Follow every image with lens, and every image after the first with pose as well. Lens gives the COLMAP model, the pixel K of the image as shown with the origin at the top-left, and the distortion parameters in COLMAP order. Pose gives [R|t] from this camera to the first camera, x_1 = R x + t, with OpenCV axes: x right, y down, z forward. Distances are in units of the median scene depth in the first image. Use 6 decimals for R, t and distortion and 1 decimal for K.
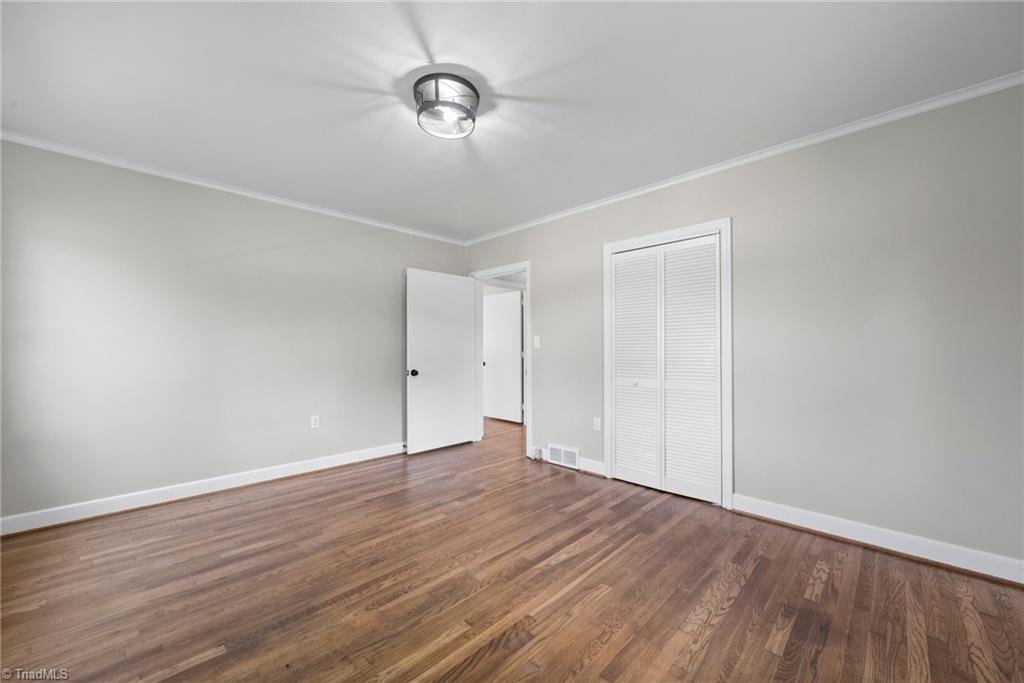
lens RADIAL K [[392.7, 0, 520.6], [0, 392.7, 346.2], [0, 0, 1]] dist [-0.010729, -0.000110]
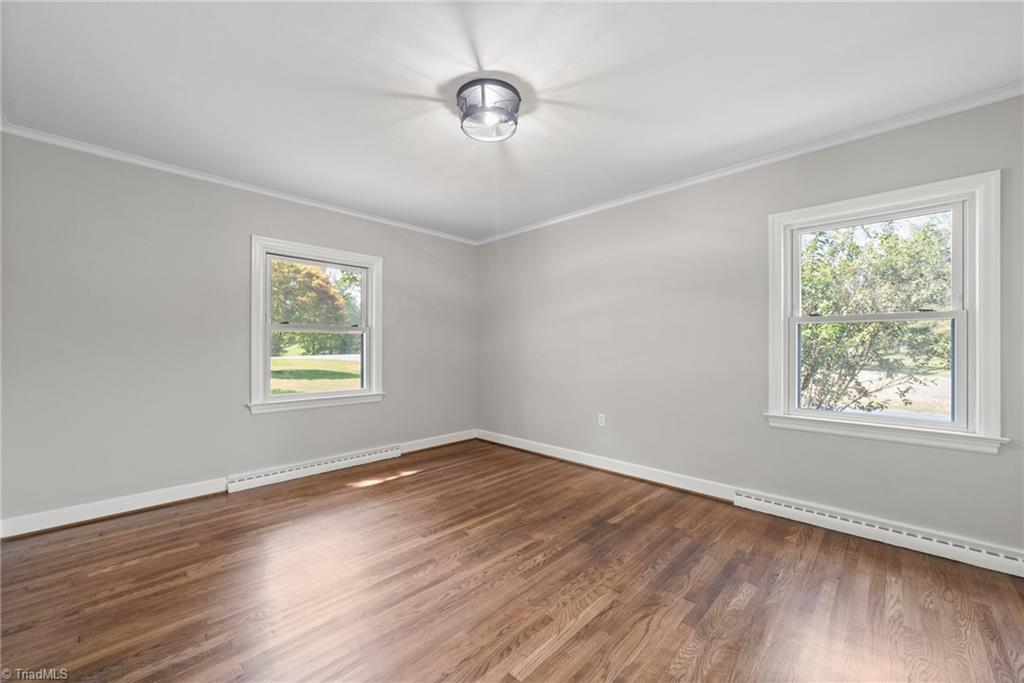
lens RADIAL K [[392.7, 0, 520.6], [0, 392.7, 346.2], [0, 0, 1]] dist [-0.010729, -0.000110]
pose [[-0.999983, -0.000855, -0.005768, -0.276724], [-0.000824, 0.999984, -0.005528, 0.008887], [0.005772, -0.005524, -0.999968, 2.097478]]
